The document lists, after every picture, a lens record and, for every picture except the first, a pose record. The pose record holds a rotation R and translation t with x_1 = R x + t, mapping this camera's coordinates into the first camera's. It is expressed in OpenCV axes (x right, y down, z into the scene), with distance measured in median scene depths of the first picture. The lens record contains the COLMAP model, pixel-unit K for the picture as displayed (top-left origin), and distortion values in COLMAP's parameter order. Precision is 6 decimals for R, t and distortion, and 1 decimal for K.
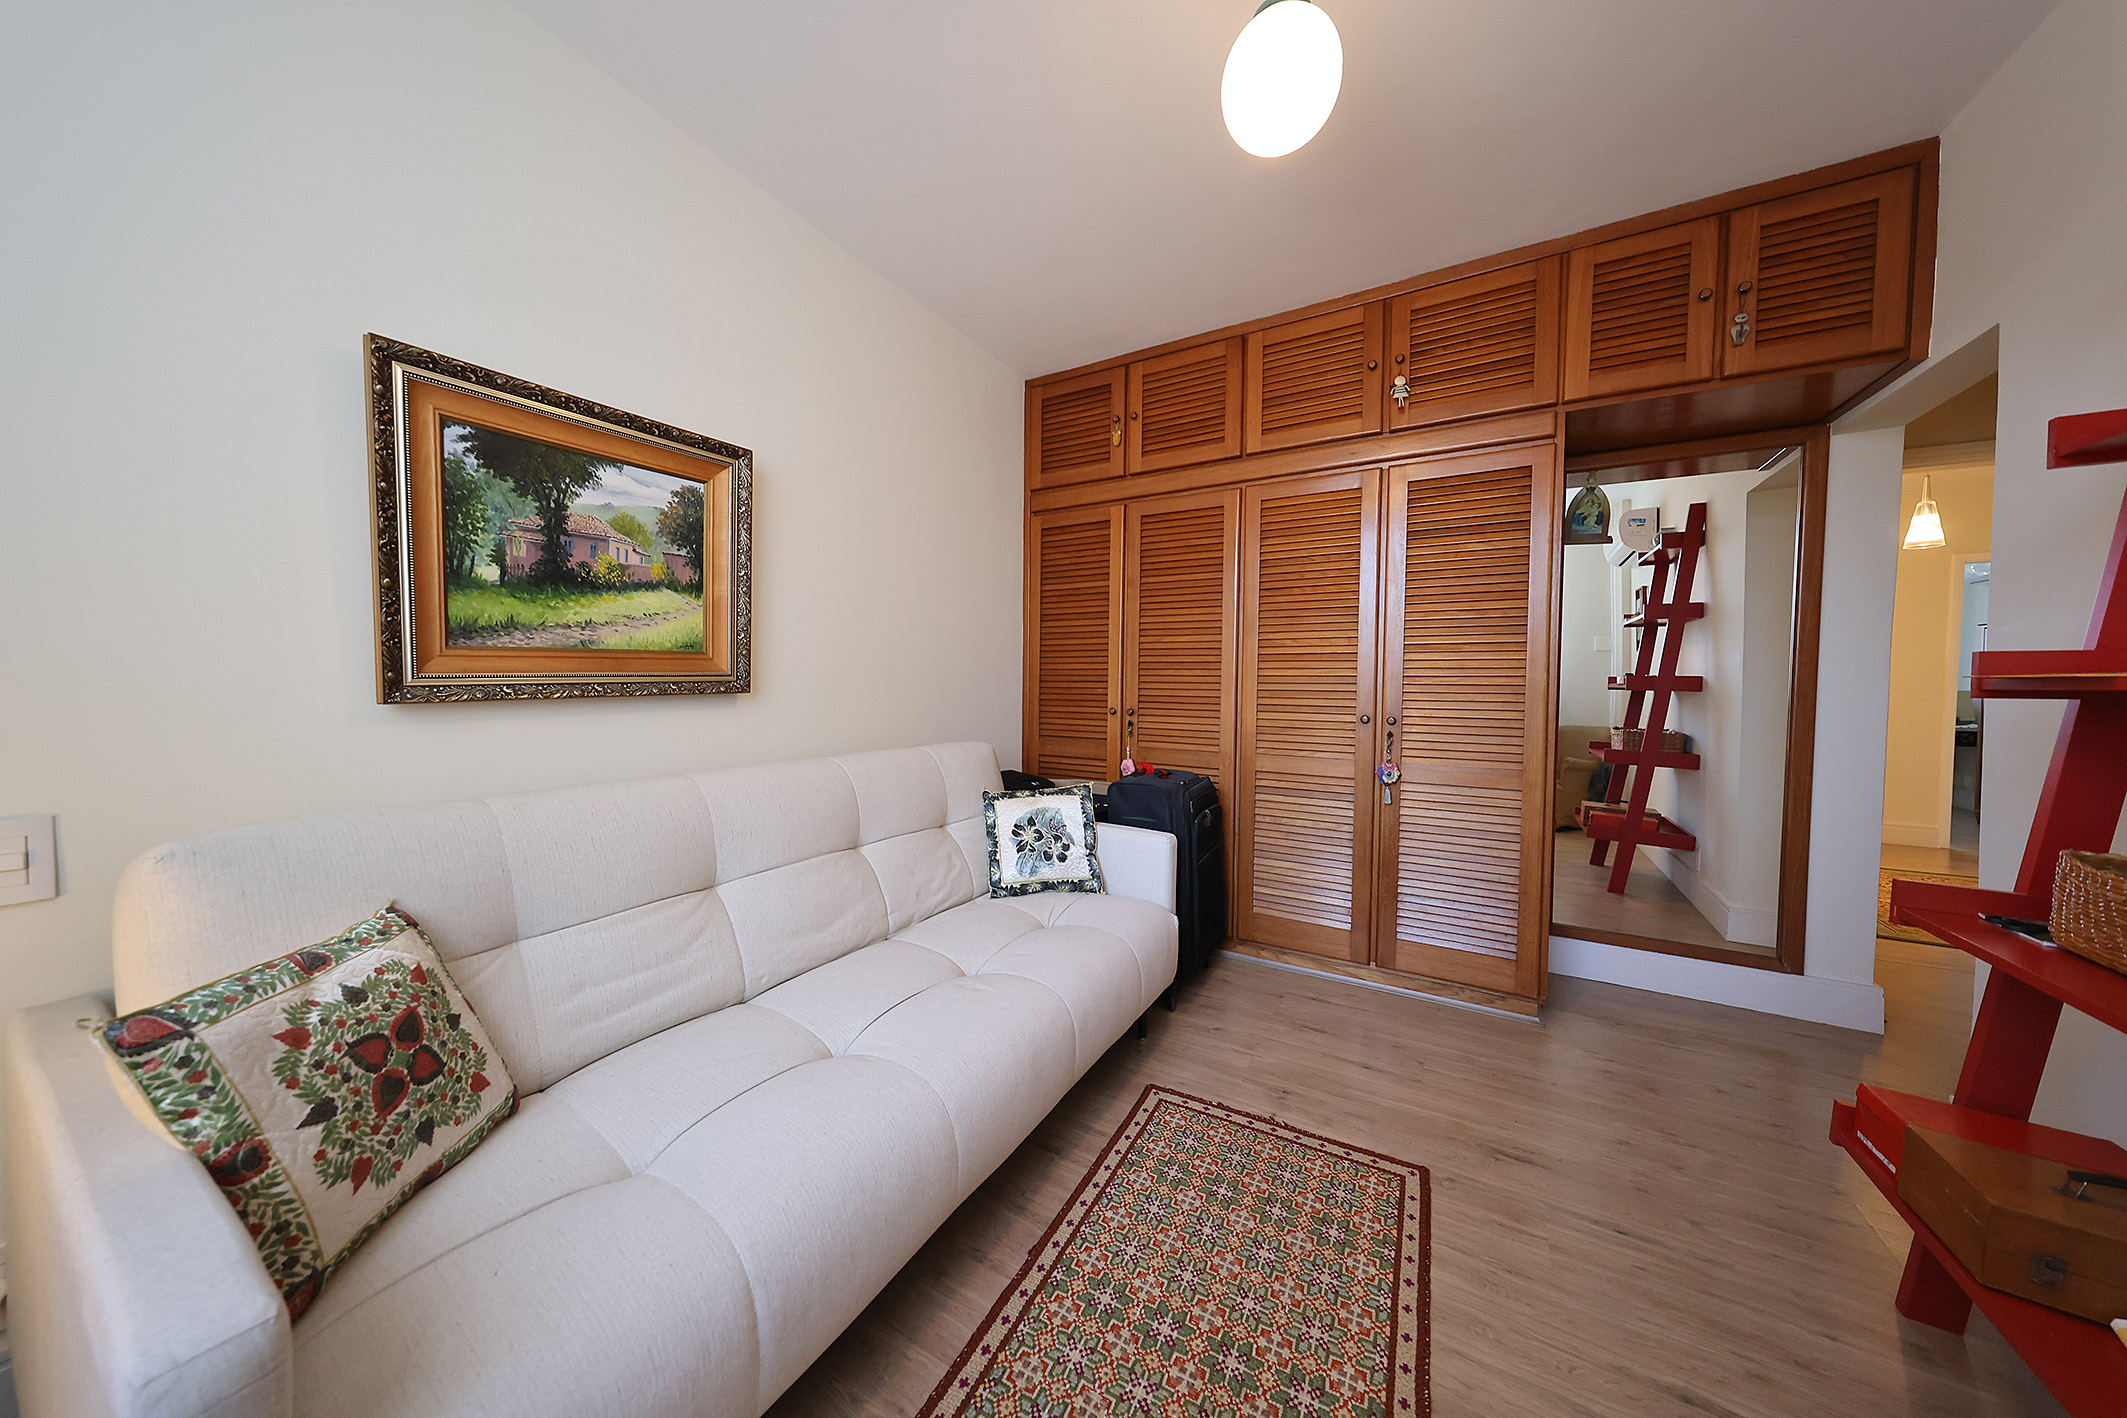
lens RADIAL K [[662.1, 0, 1063.5], [0, 662.1, 709.0], [0, 0, 1]] dist [-0.001237, -0.000054]
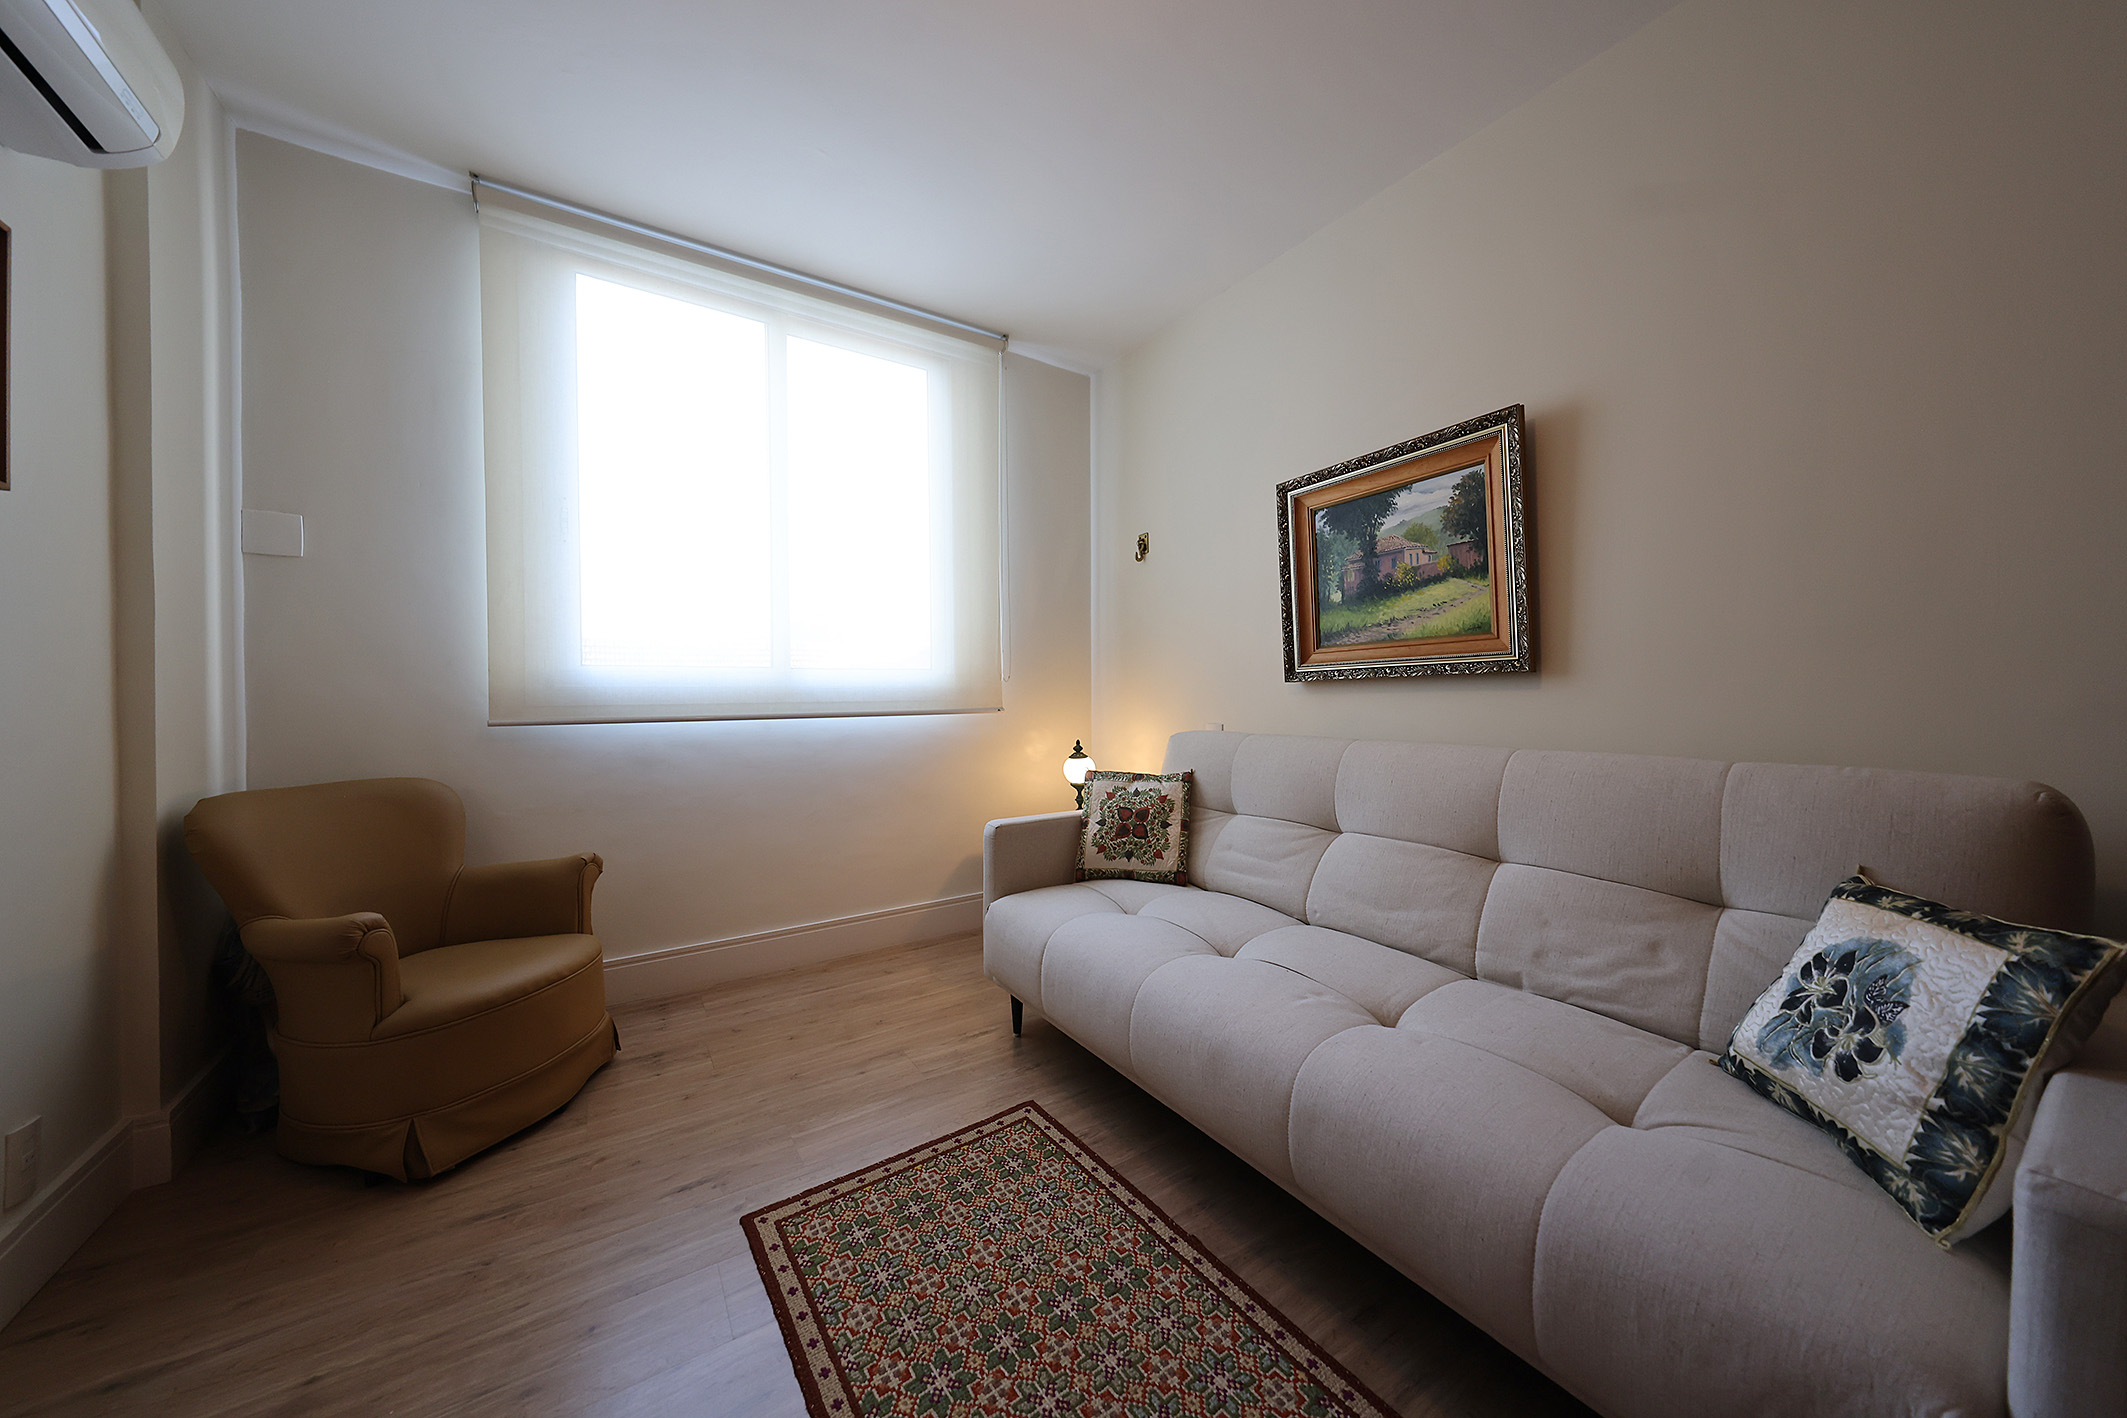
lens RADIAL K [[696.4, 0, 1062.7], [0, 696.4, 704.3], [0, 0, 1]] dist [-0.000089, 0.000043]
pose [[-0.430014, 0.013499, -0.902721, 0.799584], [-0.031444, 0.999058, 0.029917, 0.013382], [0.902275, 0.041250, -0.429184, 1.043400]]
